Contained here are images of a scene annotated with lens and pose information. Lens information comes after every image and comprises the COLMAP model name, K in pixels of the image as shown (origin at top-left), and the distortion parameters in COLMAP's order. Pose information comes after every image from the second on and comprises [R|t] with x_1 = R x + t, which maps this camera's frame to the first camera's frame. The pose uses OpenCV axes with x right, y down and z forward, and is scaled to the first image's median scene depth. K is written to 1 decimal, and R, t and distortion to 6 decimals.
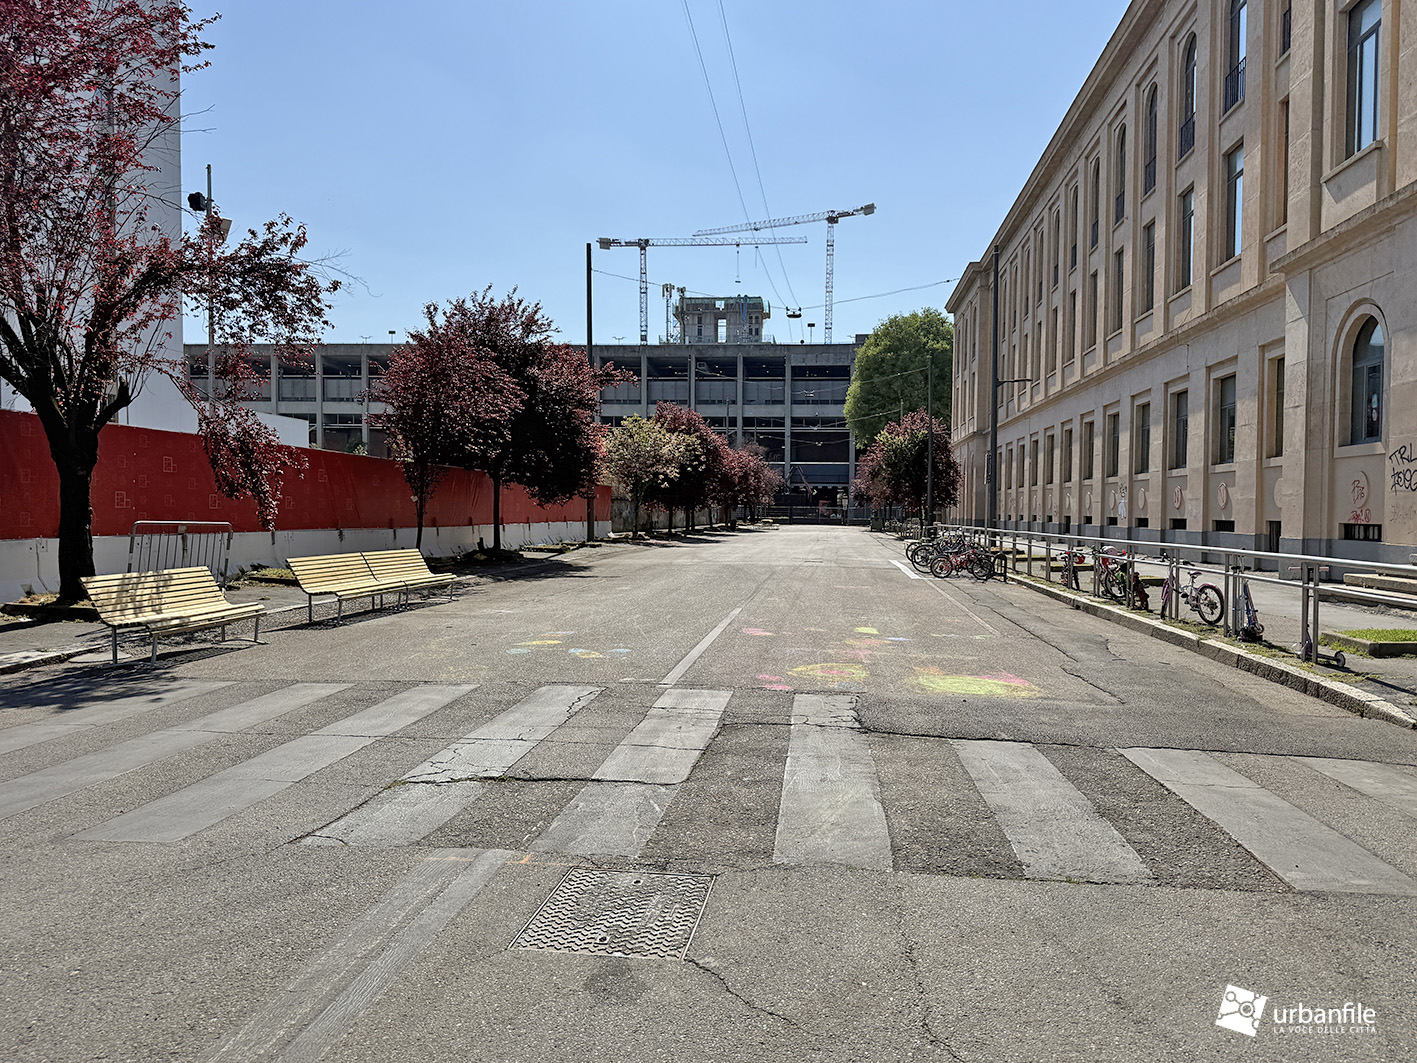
lens RADIAL K [[1052.4, 0, 708.5], [0, 1052.4, 531.5], [0, 0, 1]] dist [0.090337, -0.000966]
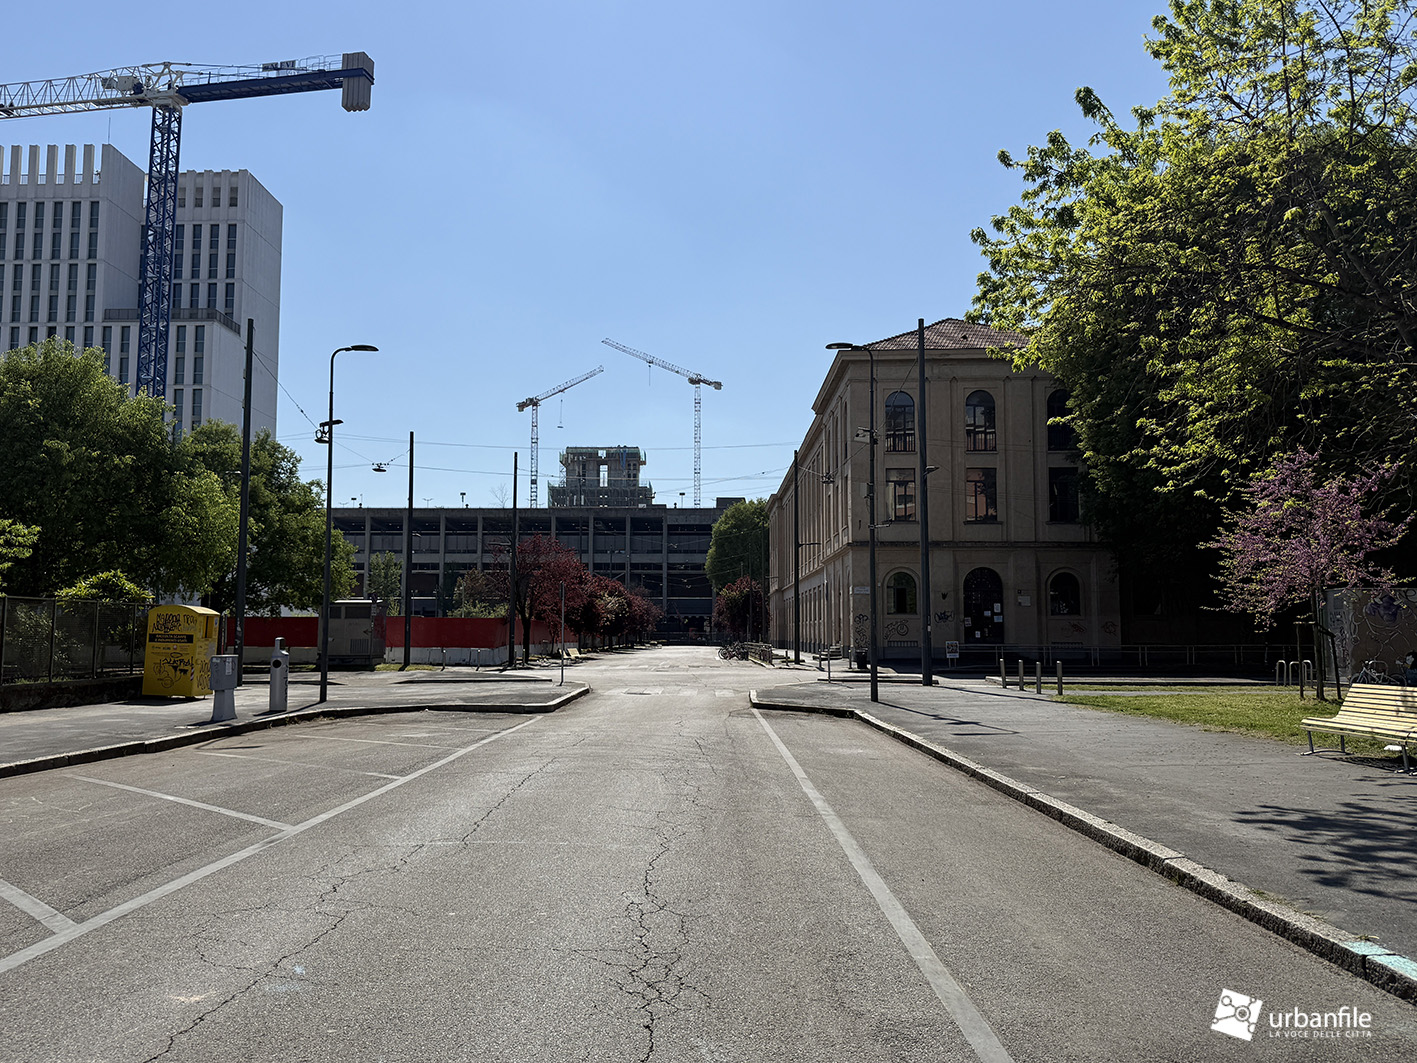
lens RADIAL K [[1052.4, 0, 708.5], [0, 1052.4, 531.5], [0, 0, 1]] dist [0.090337, -0.000966]
pose [[0.992673, 0.006007, 0.120683, -0.037384], [0.008190, 0.993121, -0.116802, 0.006396], [-0.120555, 0.116934, 0.985796, -0.385301]]
